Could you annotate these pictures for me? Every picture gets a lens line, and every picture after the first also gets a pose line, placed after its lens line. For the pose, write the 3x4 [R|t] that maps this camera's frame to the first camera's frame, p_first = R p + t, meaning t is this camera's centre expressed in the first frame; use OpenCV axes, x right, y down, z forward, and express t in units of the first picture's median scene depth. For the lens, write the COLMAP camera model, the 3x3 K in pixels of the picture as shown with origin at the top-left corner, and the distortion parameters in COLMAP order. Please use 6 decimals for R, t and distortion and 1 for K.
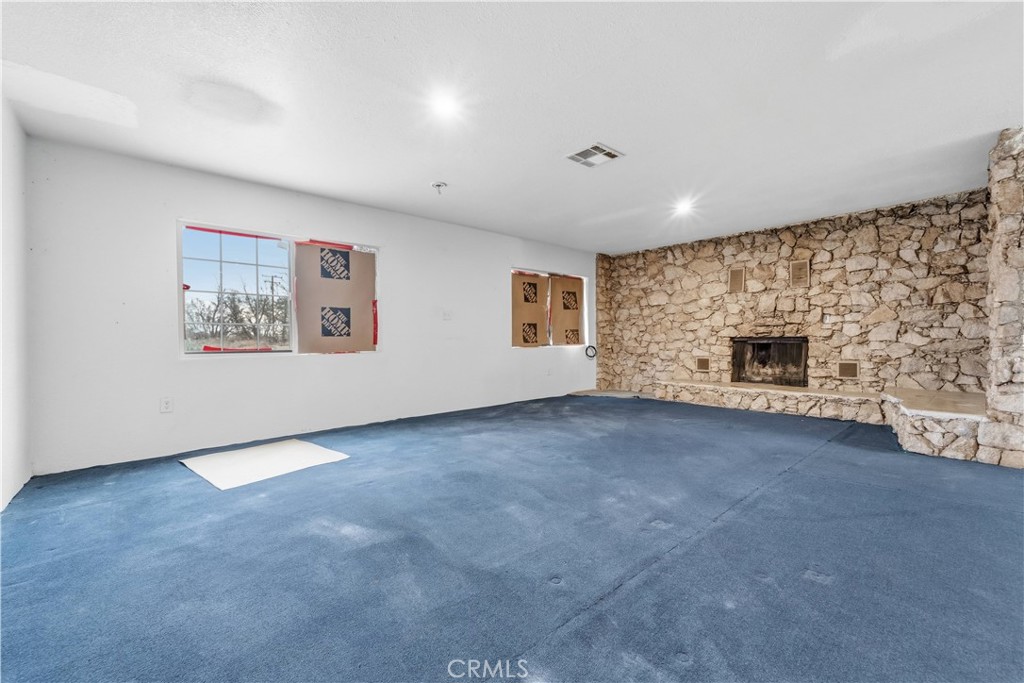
lens RADIAL K [[421.1, 0, 512.0], [0, 421.1, 341.5], [0, 0, 1]] dist [0.000296, -0.000075]
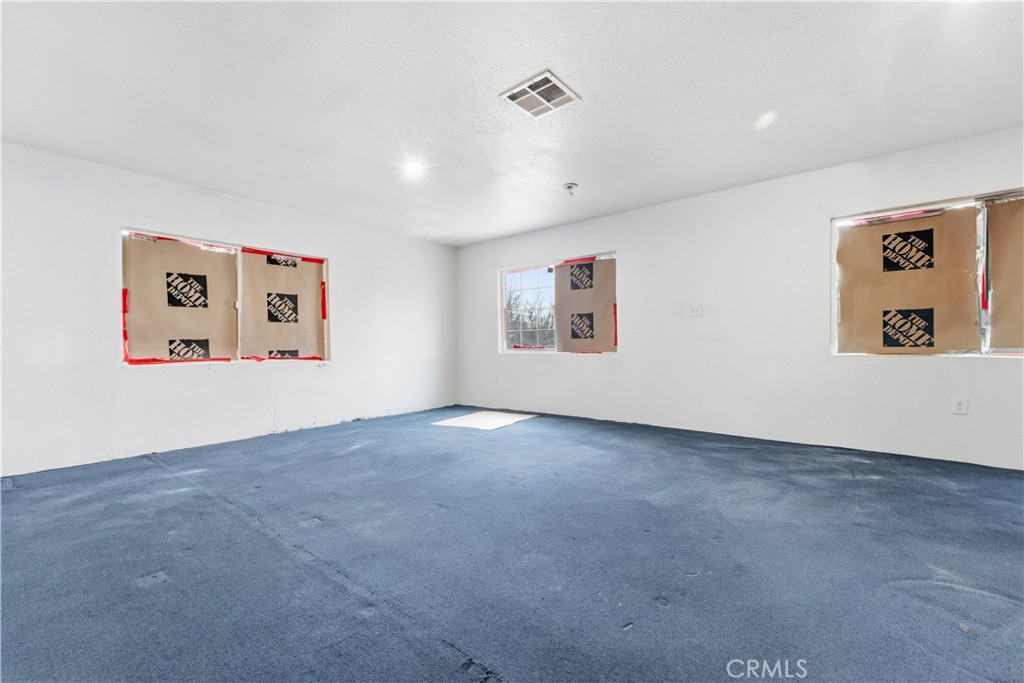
lens RADIAL K [[413.9, 0, 512.0], [0, 413.9, 341.5], [0, 0, 1]] dist [-0.001286, -0.000125]
pose [[0.167265, 0.005975, -0.985894, 0.703521], [0.001796, 0.999978, 0.006365, -0.011401], [0.985910, -0.002835, 0.167250, 0.640026]]
